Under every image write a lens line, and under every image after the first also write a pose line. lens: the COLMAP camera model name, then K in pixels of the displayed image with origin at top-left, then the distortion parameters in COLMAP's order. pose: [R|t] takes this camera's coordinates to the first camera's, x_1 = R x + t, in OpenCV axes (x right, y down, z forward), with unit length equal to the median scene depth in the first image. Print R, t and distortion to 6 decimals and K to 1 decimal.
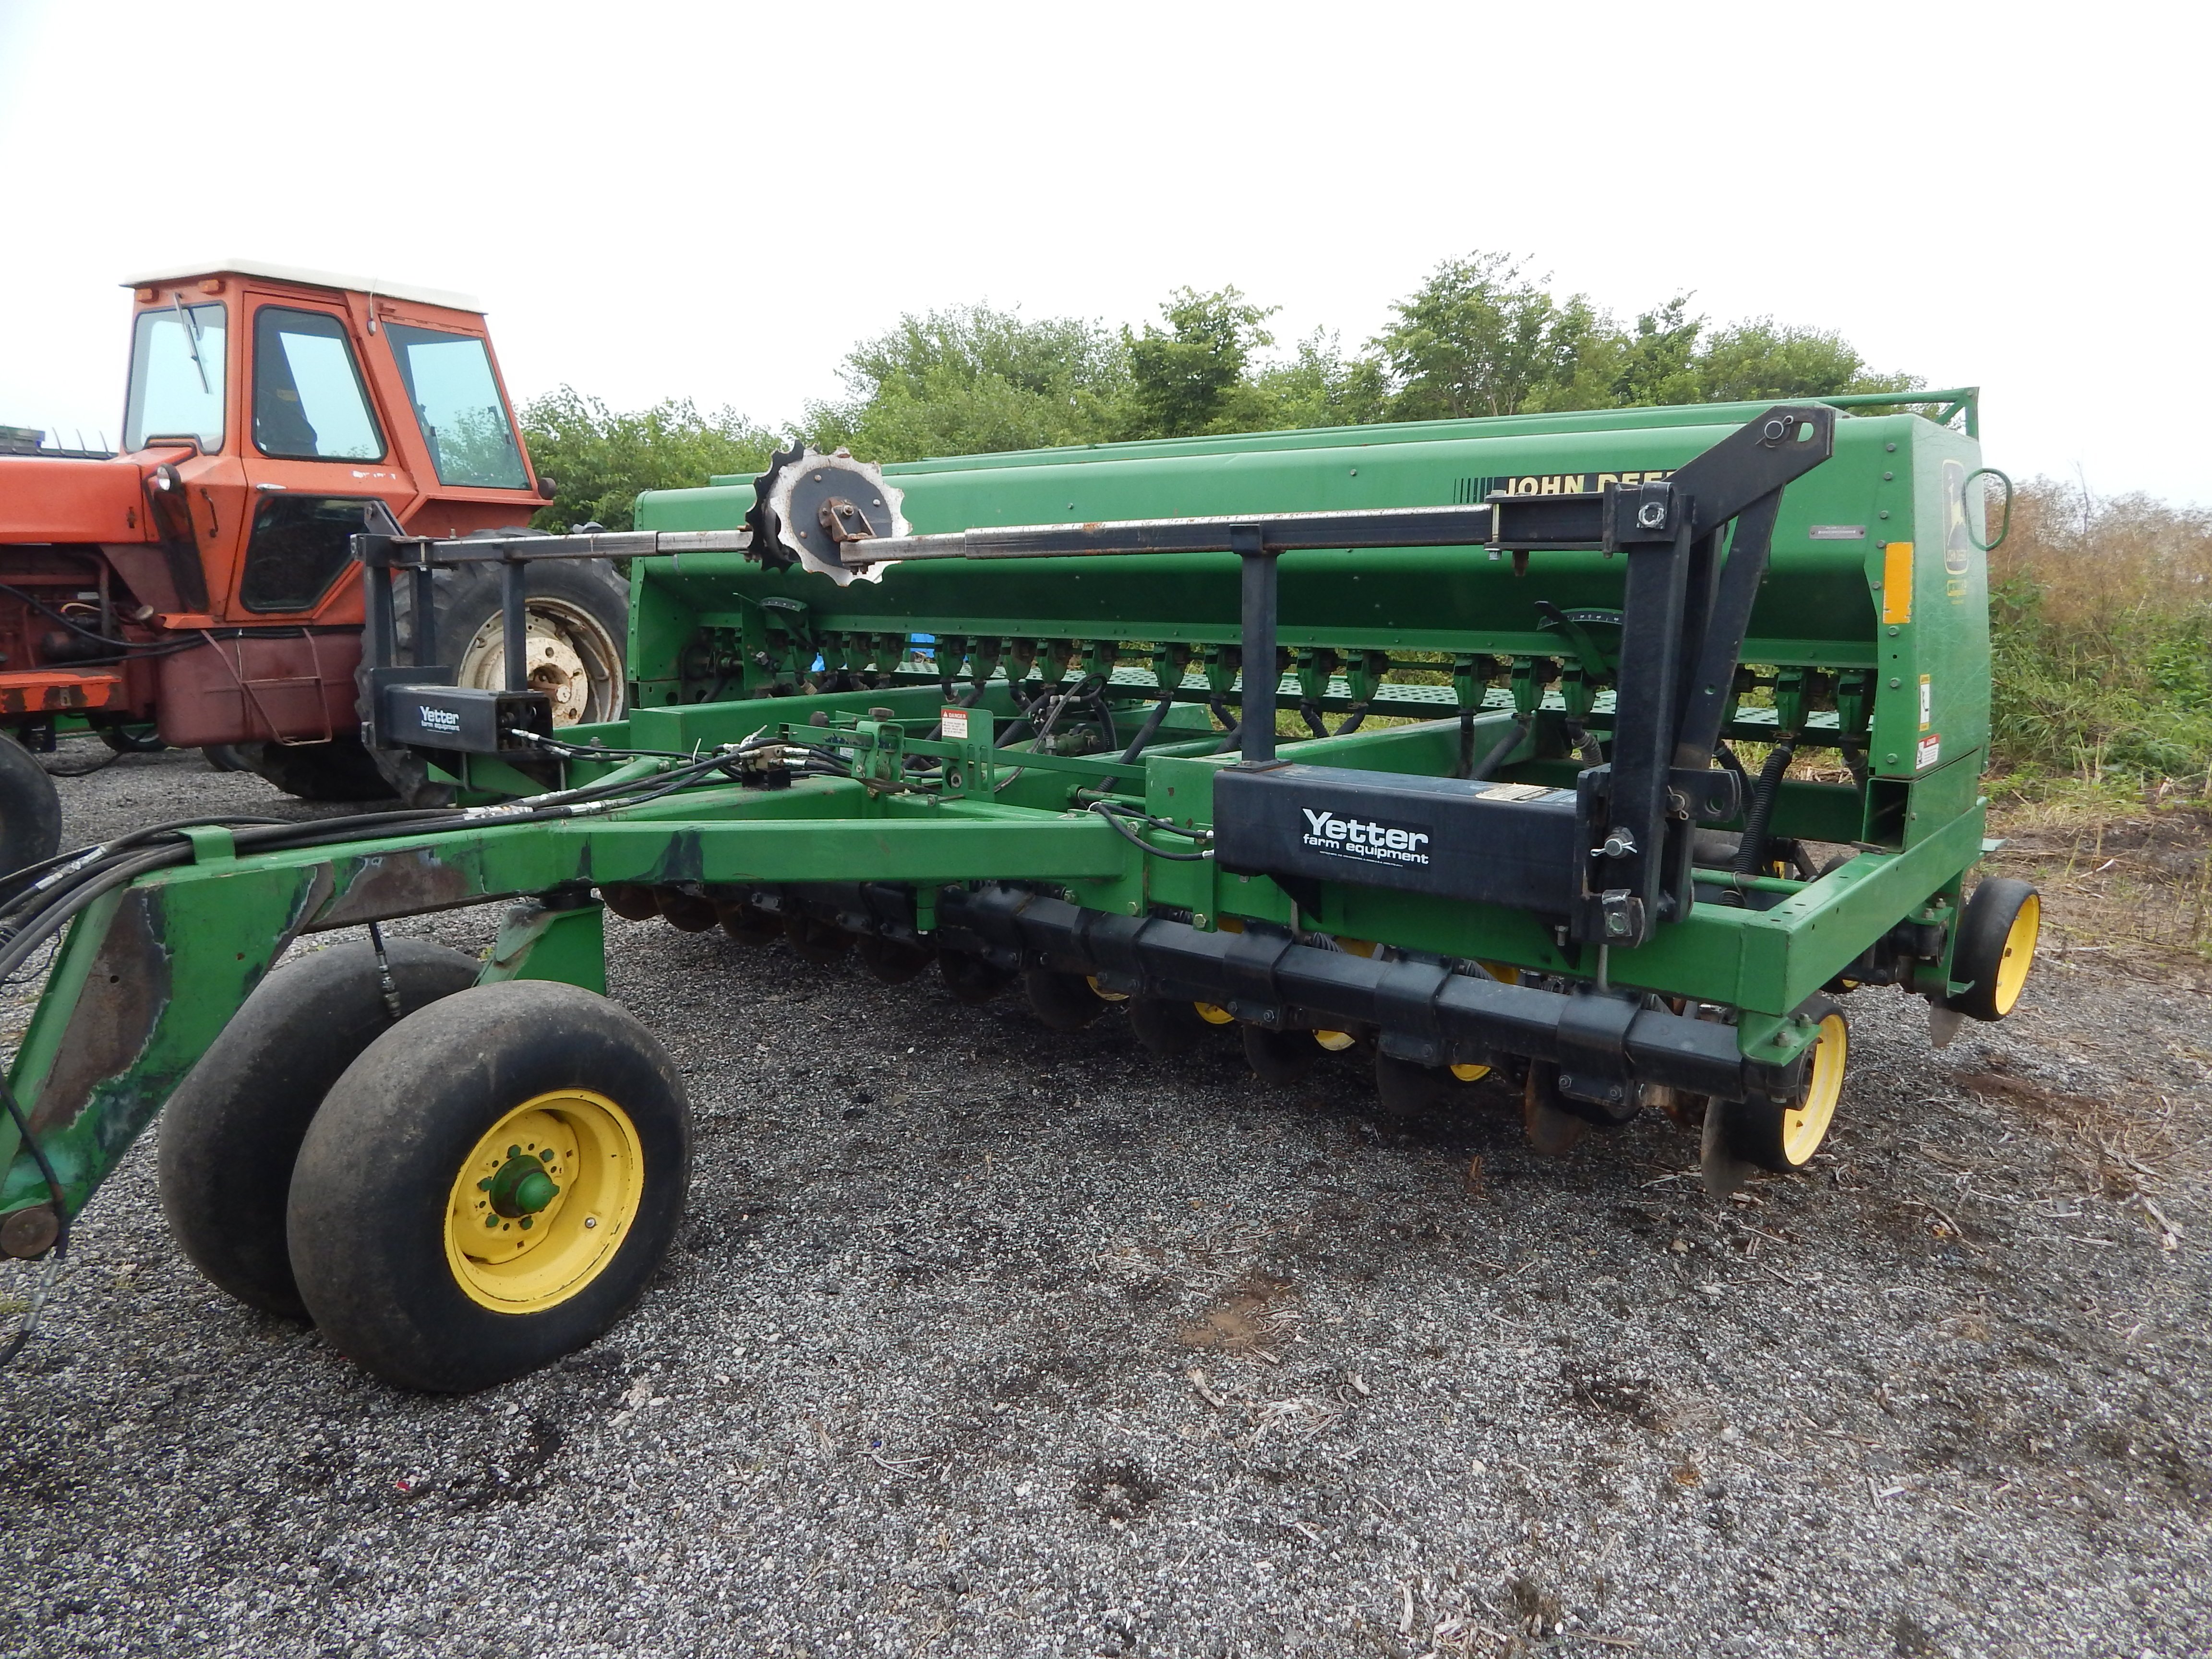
lens RADIAL K [[1483.2, 0, 1112.6], [0, 1483.2, 833.7], [0, 0, 1]] dist [-0.009048, -0.004009]
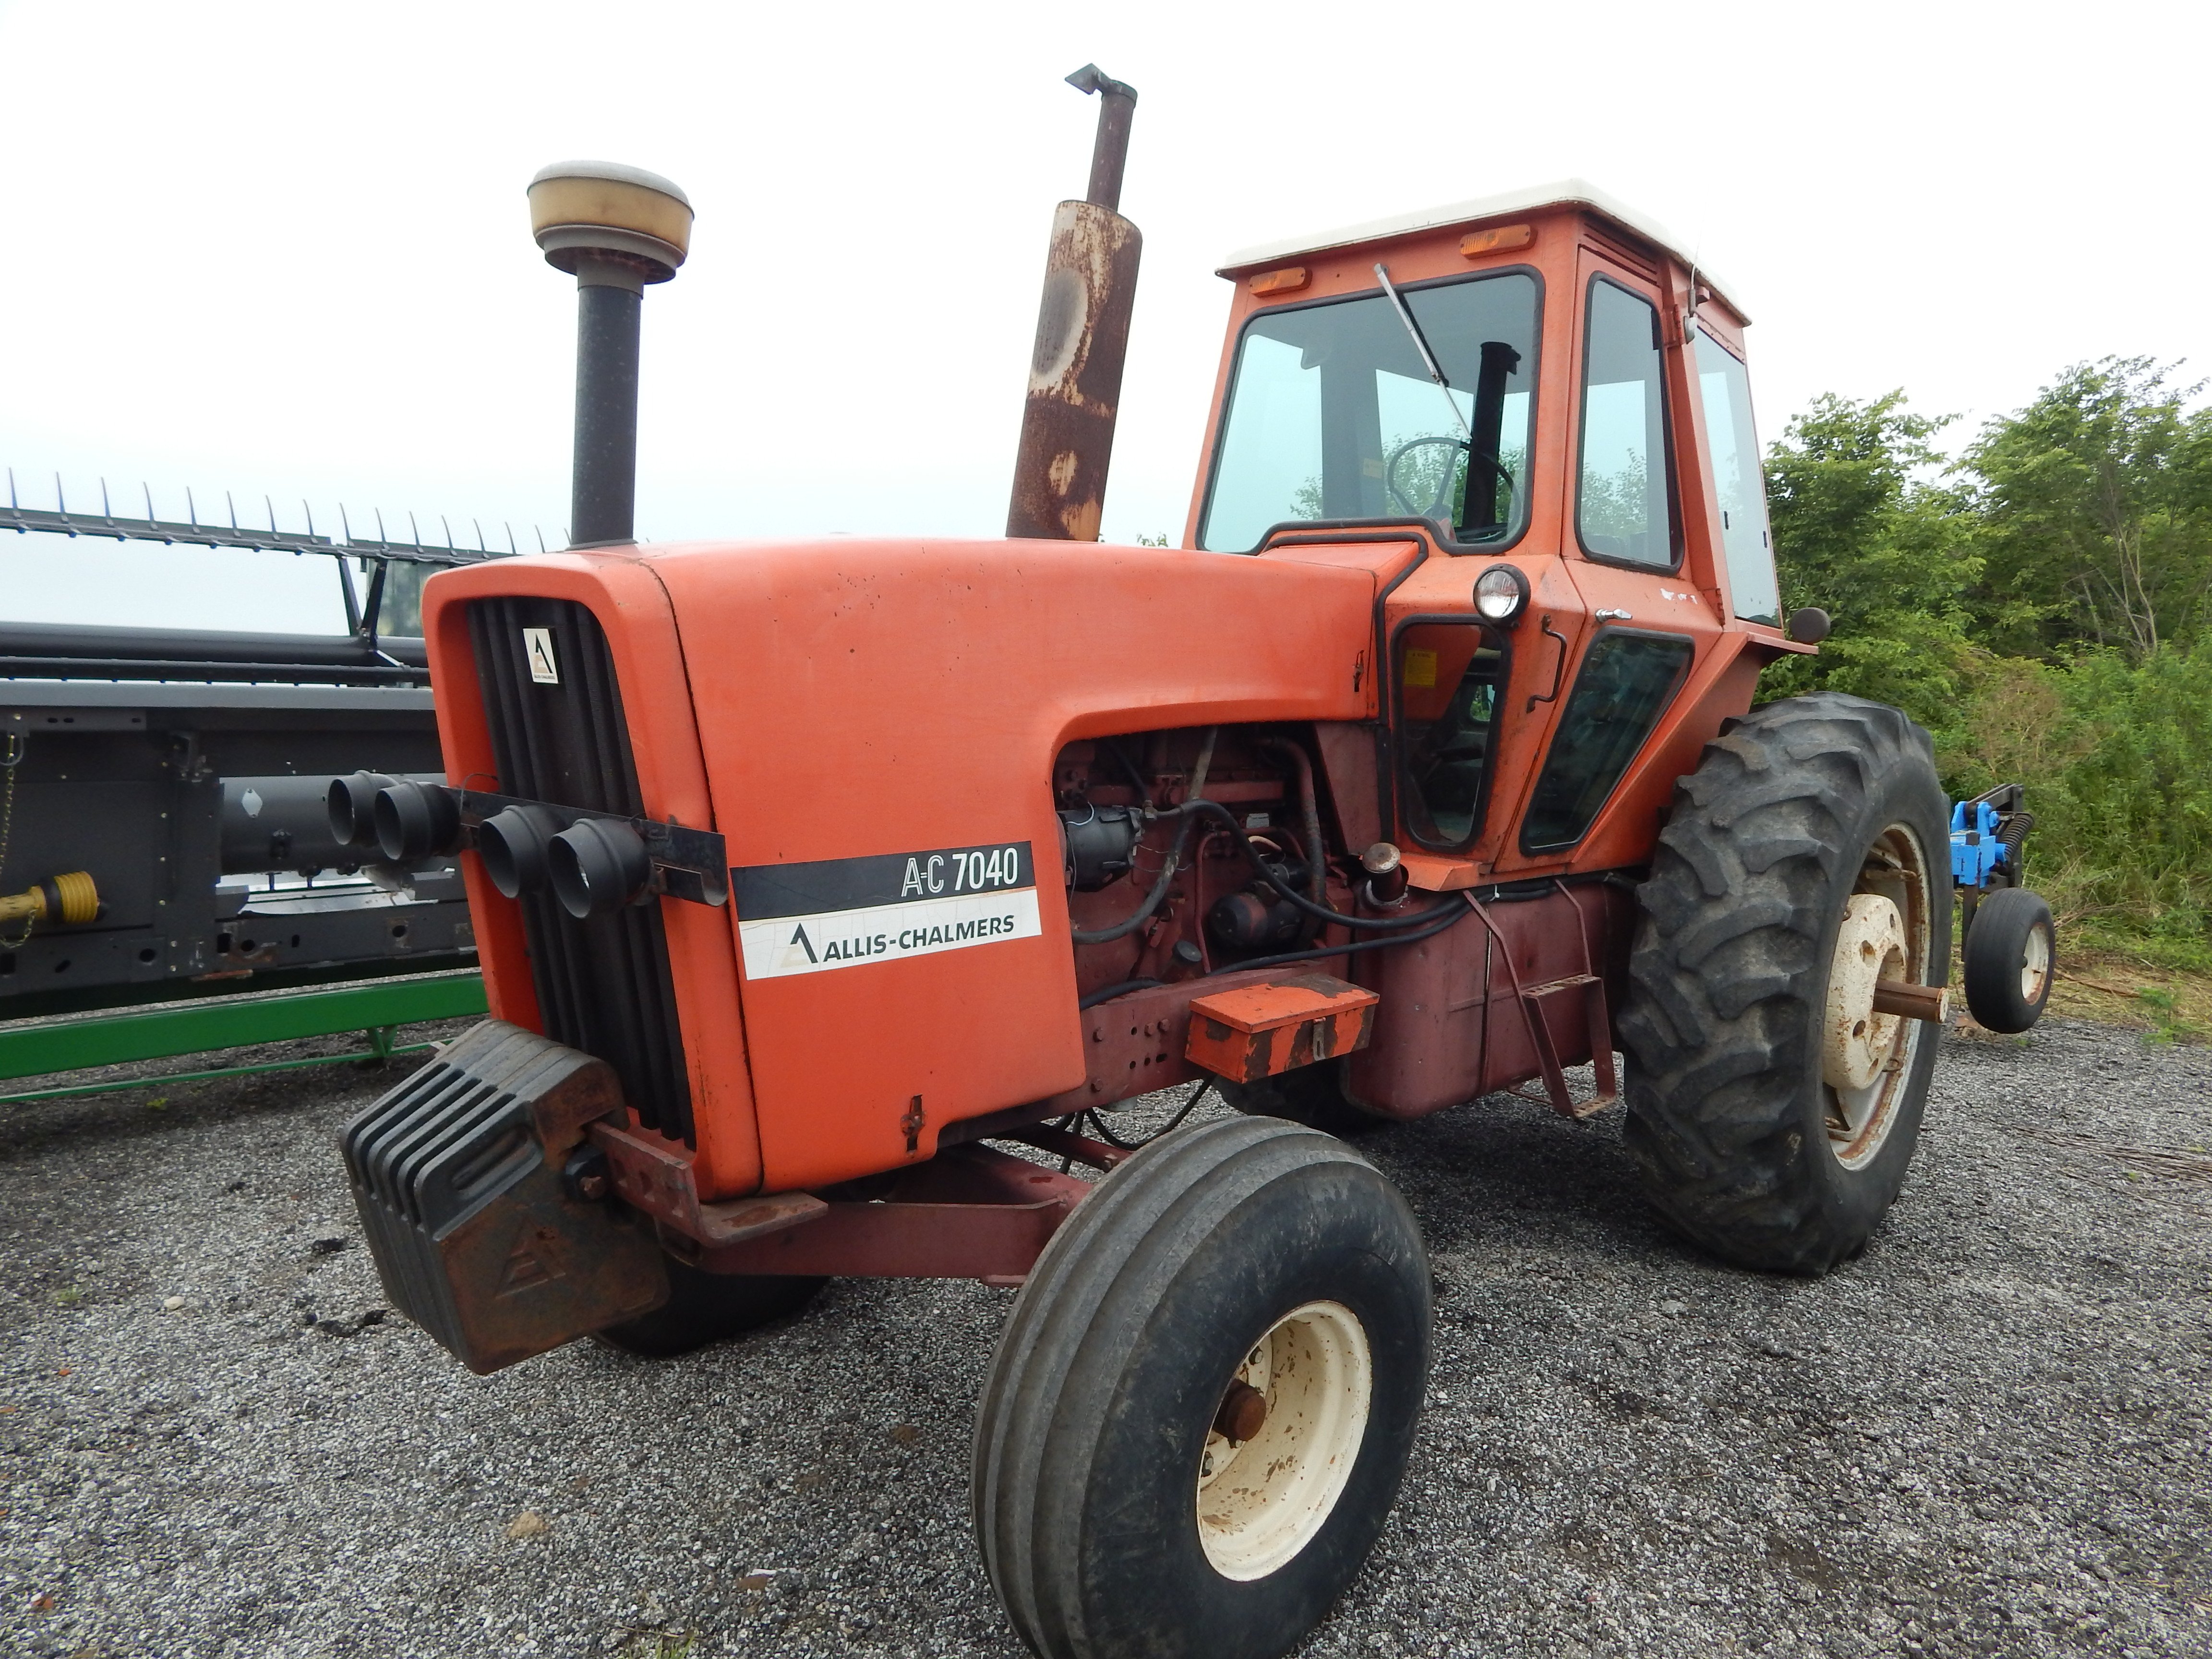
lens RADIAL K [[1483.2, 0, 1095.9], [0, 1483.2, 820.7], [0, 0, 1]] dist [-0.009048, -0.004009]
pose [[0.986648, 0.021760, -0.161409, -0.175712], [-0.038748, 0.993941, -0.102859, -0.027923], [0.158193, 0.107740, 0.981513, 0.127421]]
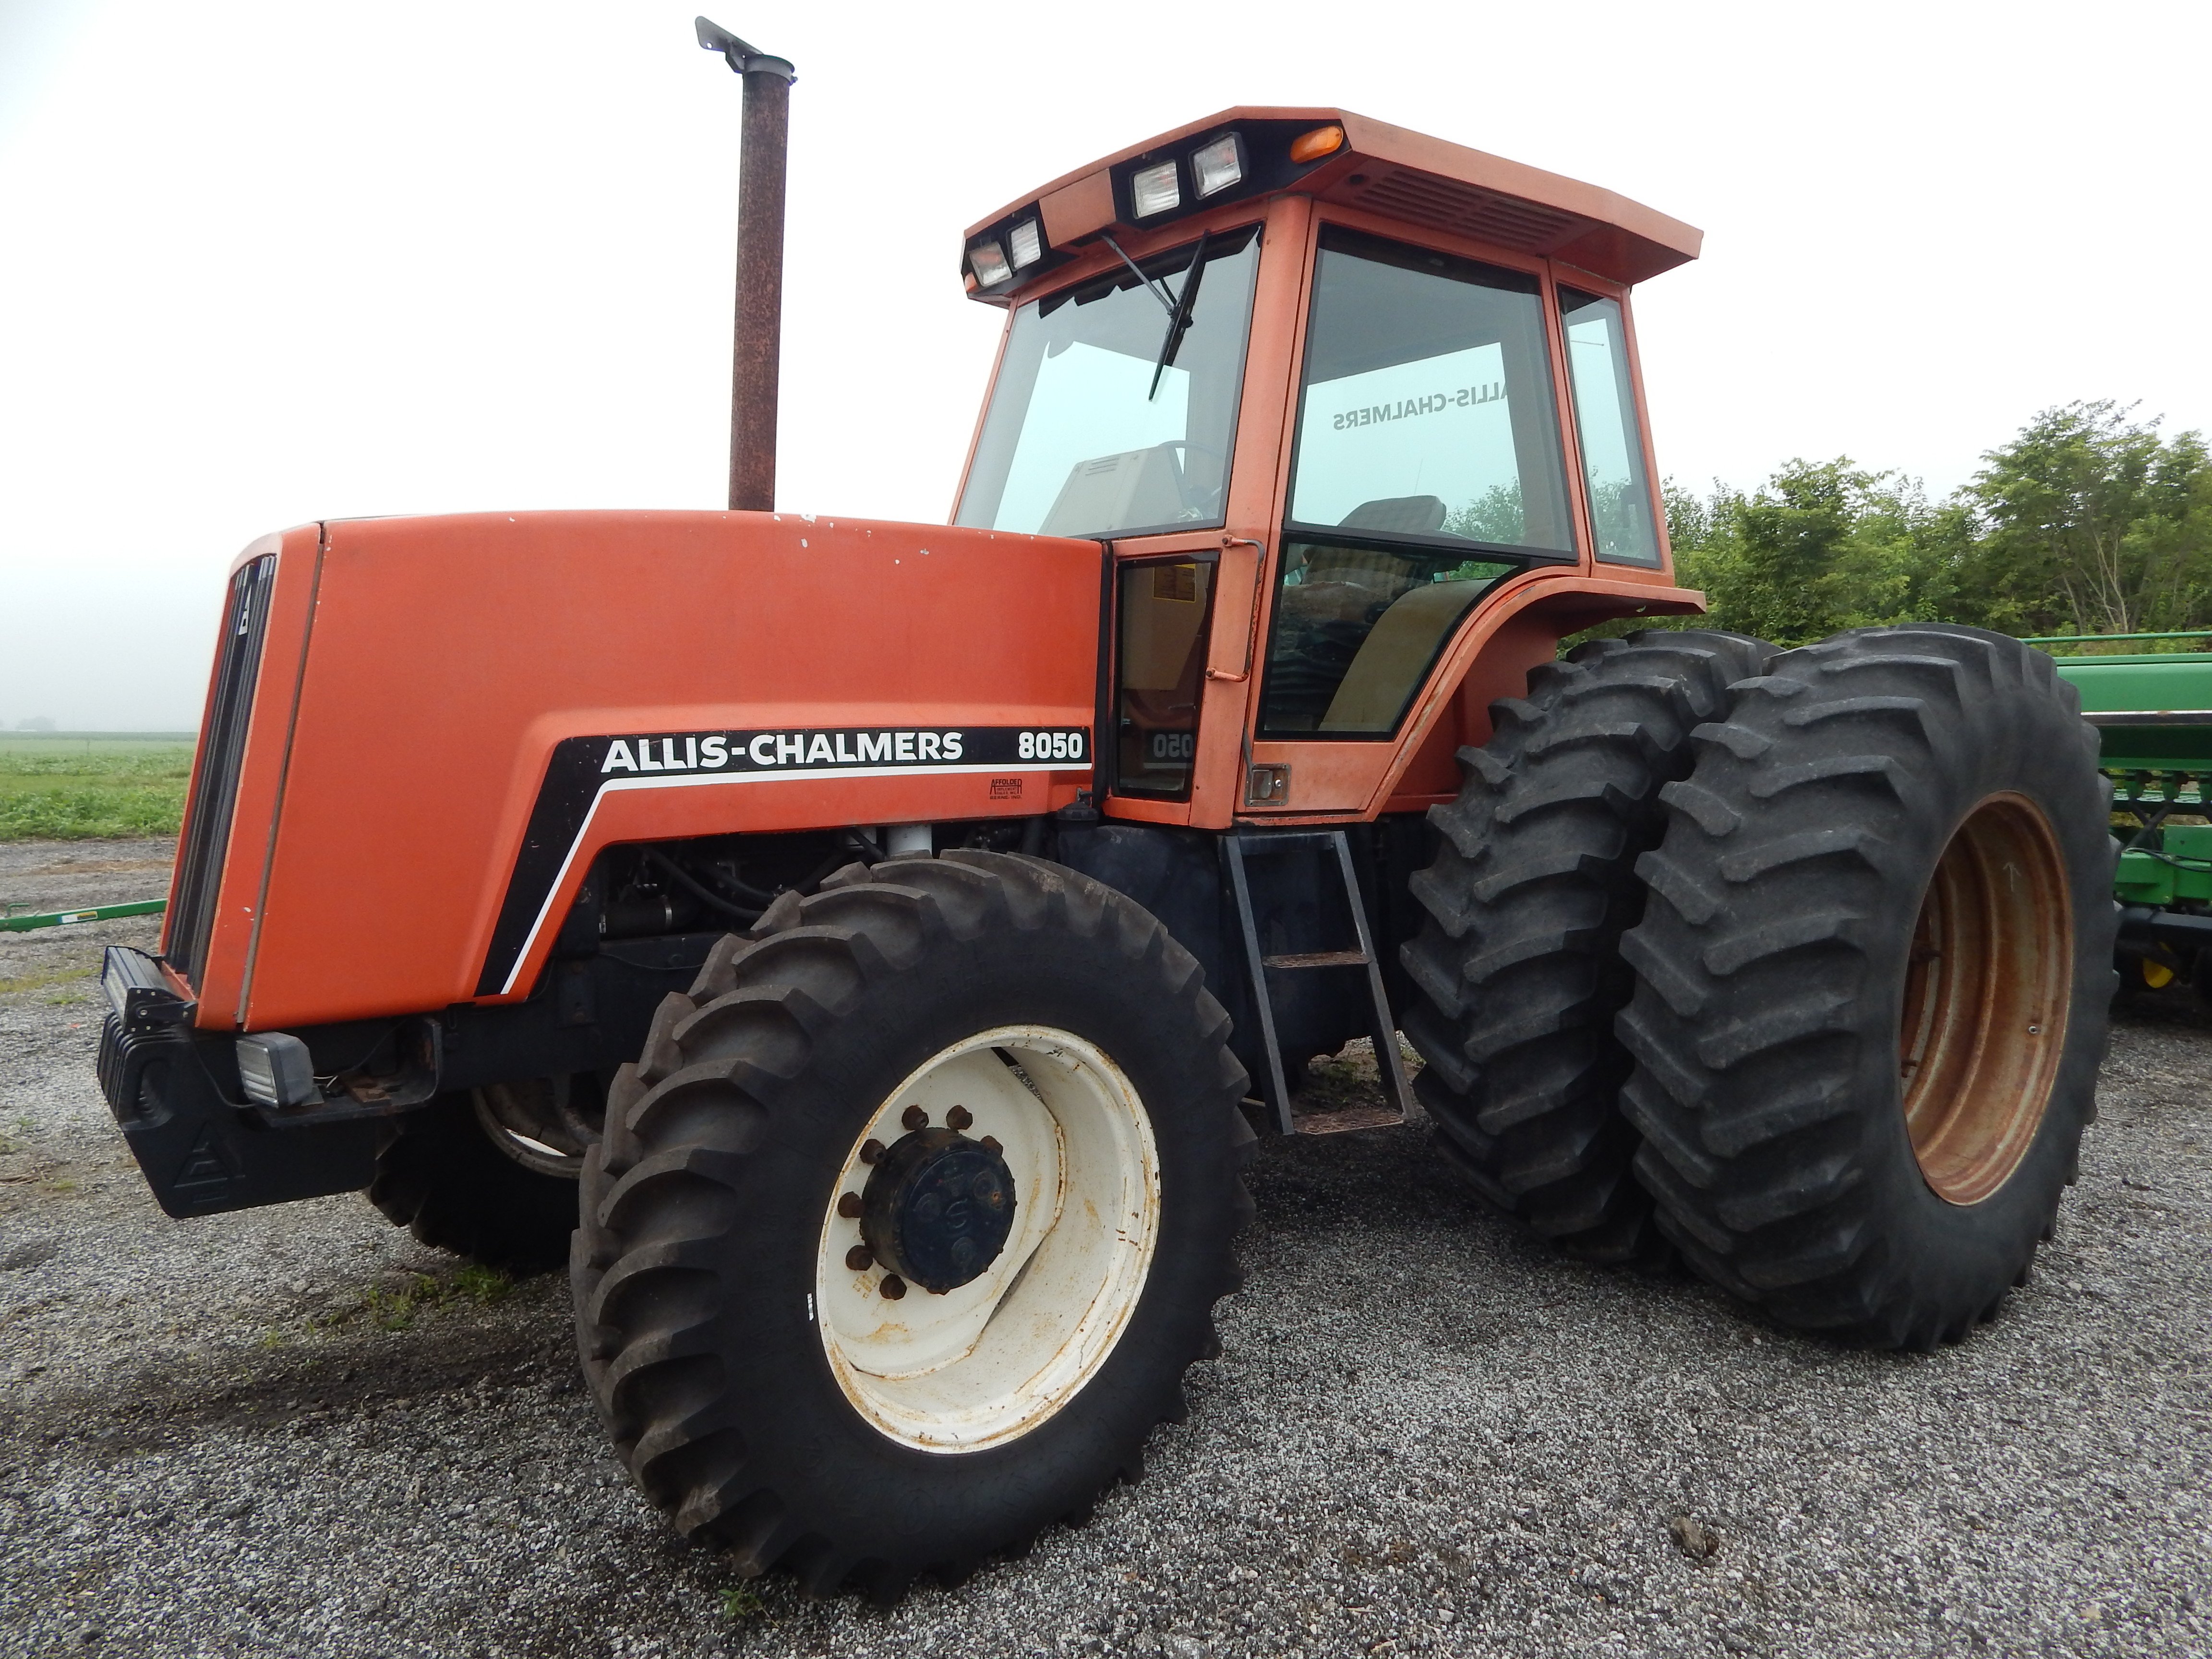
lens RADIAL K [[1483.2, 0, 1117.0], [0, 1483.2, 830.2], [0, 0, 1]] dist [-0.009048, -0.004009]
pose [[0.954756, 0.013314, -0.297093, -0.086619], [-0.040112, 0.995634, -0.084288, 0.020845], [0.294674, 0.092391, 0.951121, -0.155884]]
